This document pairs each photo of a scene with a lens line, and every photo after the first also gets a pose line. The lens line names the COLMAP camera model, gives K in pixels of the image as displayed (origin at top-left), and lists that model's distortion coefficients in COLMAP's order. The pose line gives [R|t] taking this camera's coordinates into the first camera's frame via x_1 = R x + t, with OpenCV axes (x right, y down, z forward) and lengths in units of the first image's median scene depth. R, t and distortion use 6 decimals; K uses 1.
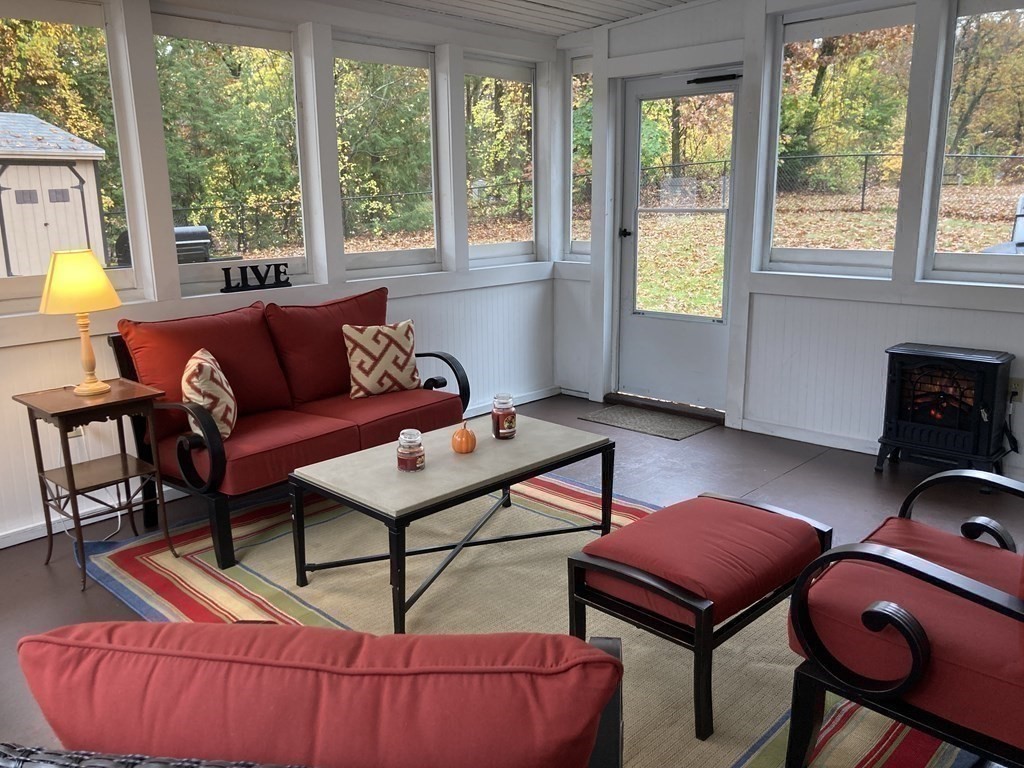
lens RADIAL K [[833.0, 0, 512.0], [0, 833.0, 384.0], [0, 0, 1]] dist [0.038723, -0.024741]
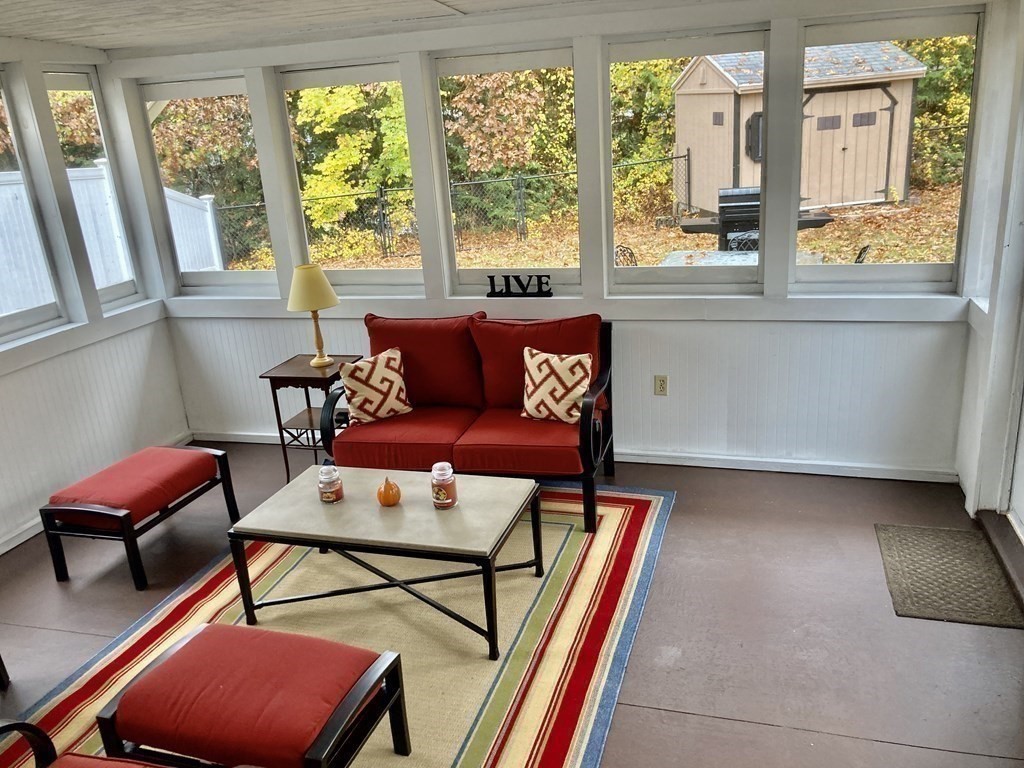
lens RADIAL K [[820.9, 0, 512.0], [0, 820.9, 384.0], [0, 0, 1]] dist [0.082568, -0.091949]
pose [[0.455754, 0.262747, -0.850443, 0.527358], [-0.142983, 0.964643, 0.221405, -0.194664], [0.878547, 0.020693, 0.477208, 0.378155]]
